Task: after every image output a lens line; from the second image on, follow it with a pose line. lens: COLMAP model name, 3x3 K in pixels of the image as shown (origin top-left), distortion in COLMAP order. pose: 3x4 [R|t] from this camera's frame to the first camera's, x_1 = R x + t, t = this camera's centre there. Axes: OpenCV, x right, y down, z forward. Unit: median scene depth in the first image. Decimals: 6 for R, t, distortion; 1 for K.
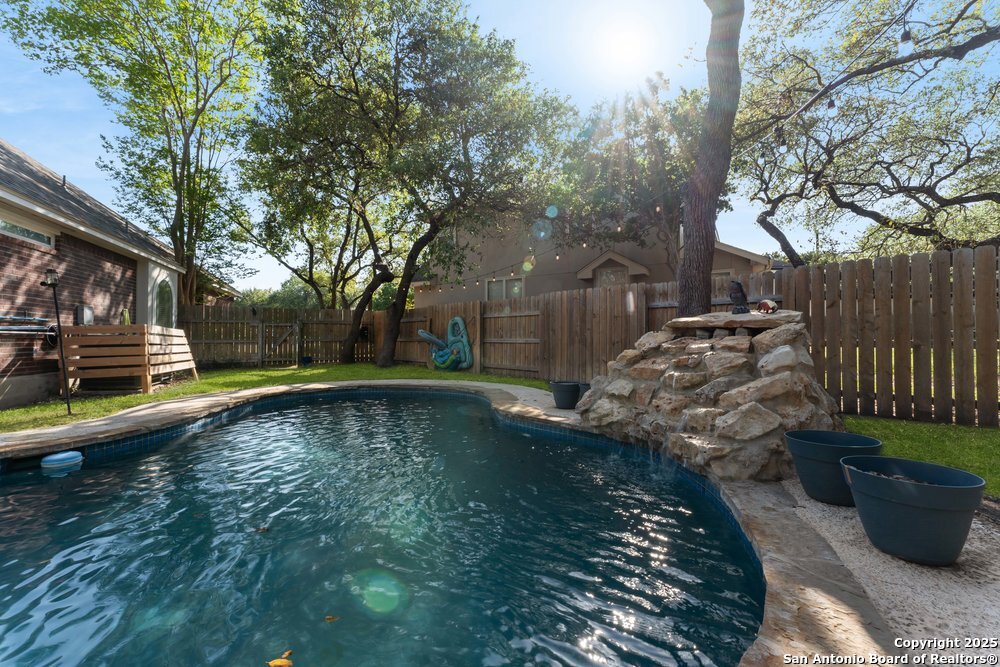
lens RADIAL K [[395.5, 0, 500.0], [0, 395.5, 333.5], [0, 0, 1]] dist [0.000649, 0.000180]
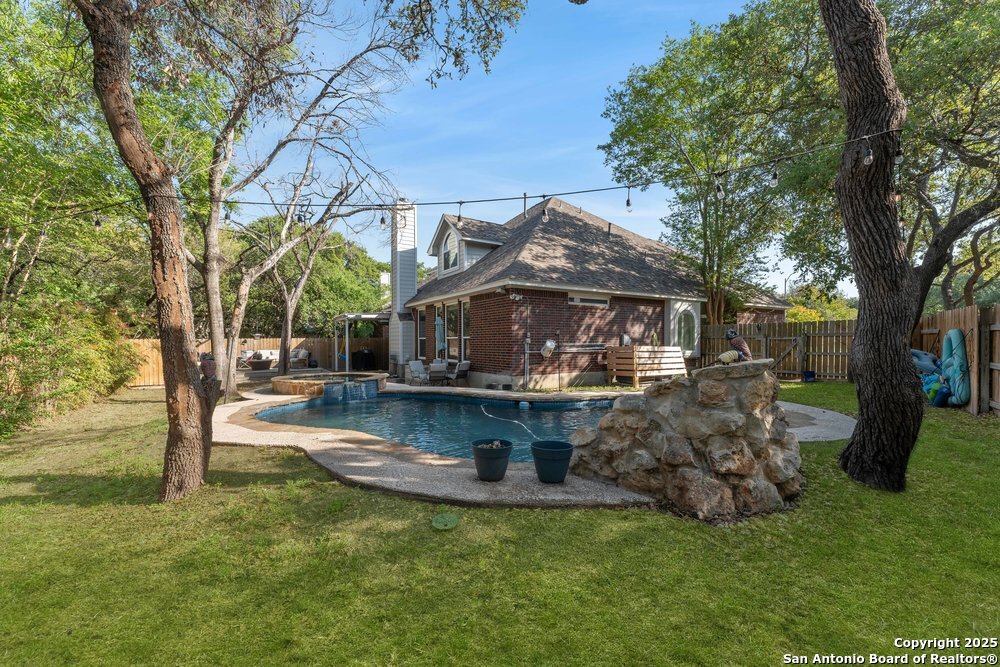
lens RADIAL K [[407.3, 0, 495.0], [0, 407.3, 347.3], [0, 0, 1]] dist [0.001375, 0.000075]
pose [[0.166858, 0.012060, -0.985907, 0.445456], [0.017721, 0.999727, 0.015228, -0.034423], [0.985822, -0.020012, 0.166599, 0.084929]]
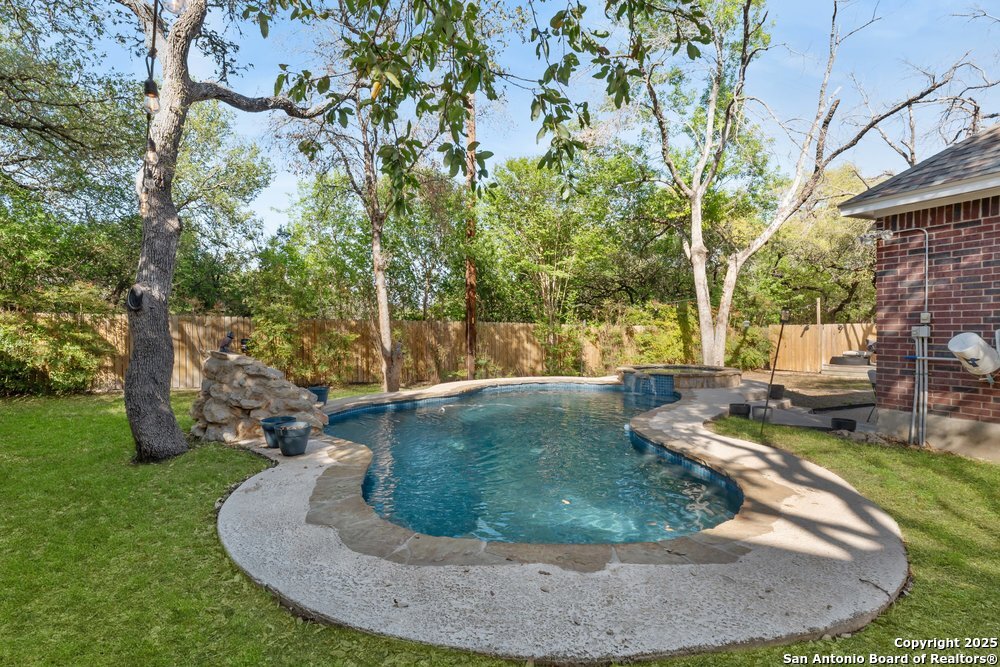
lens RADIAL K [[493.2, 0, 500.0], [0, 493.2, 333.5], [0, 0, 1]] dist [0.013858, 0.000734]
pose [[-0.999253, 0.006493, -0.038106, -0.112759], [0.006658, 0.999969, -0.004218, -0.031980], [0.038077, -0.004469, -0.999265, 0.878269]]
